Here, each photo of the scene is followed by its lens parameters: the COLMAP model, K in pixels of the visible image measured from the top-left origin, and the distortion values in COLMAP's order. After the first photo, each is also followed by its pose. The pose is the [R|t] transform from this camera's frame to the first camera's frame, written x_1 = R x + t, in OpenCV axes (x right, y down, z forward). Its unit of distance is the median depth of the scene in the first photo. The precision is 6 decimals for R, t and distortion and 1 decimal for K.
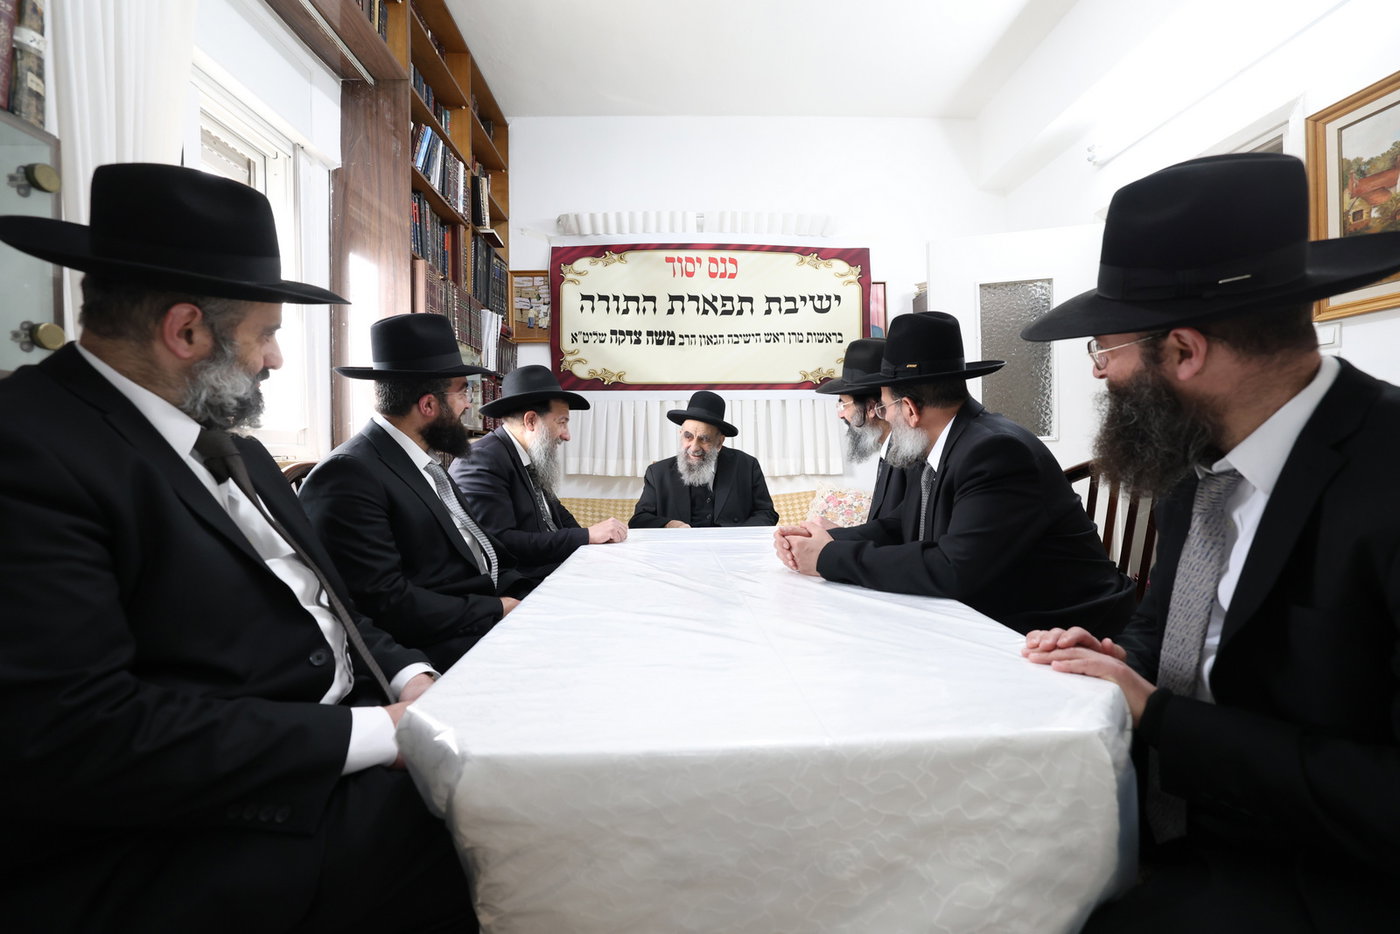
lens RADIAL K [[609.8, 0, 702.6], [0, 609.8, 455.9], [0, 0, 1]] dist [-0.028559, 0.010827]
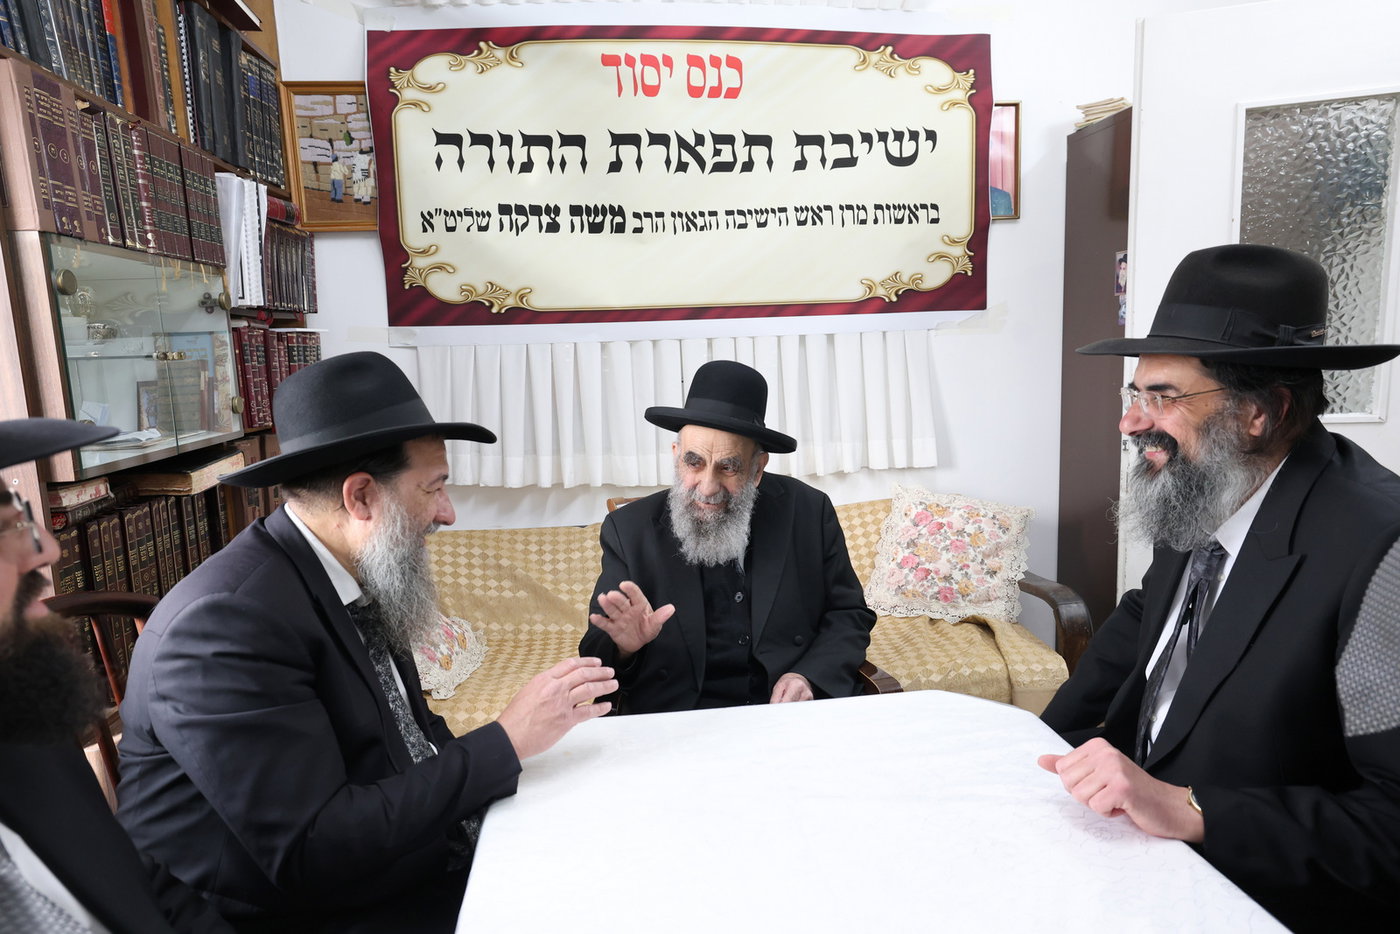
lens RADIAL K [[869.2, 0, 694.3], [0, 869.2, 463.4], [0, 0, 1]] dist [-0.004227, 0.027142]
pose [[0.996832, -0.033901, 0.071943, -0.047516], [0.024399, 0.991335, 0.129073, -0.082058], [-0.075695, -0.126909, 0.989022, 0.238737]]
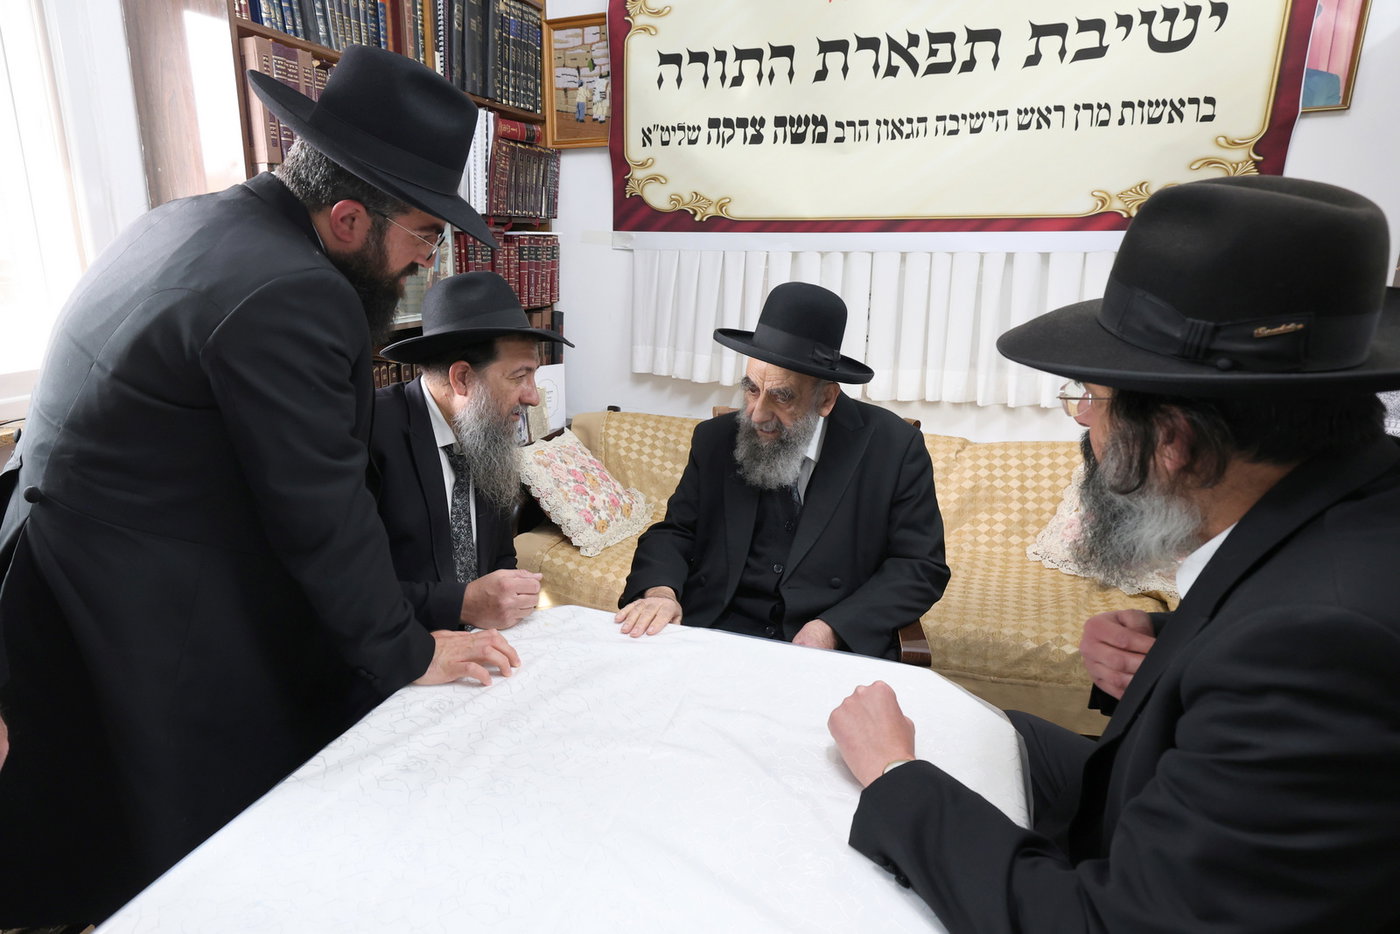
lens RADIAL K [[780.7, 0, 636.3], [0, 780.7, 422.9], [0, 0, 1]] dist [-0.026579, 0.025136]
pose [[0.915454, 0.098869, -0.390088, 0.090467], [-0.012073, 0.975661, 0.218950, -0.092666], [0.402241, -0.195729, 0.894367, 0.294190]]
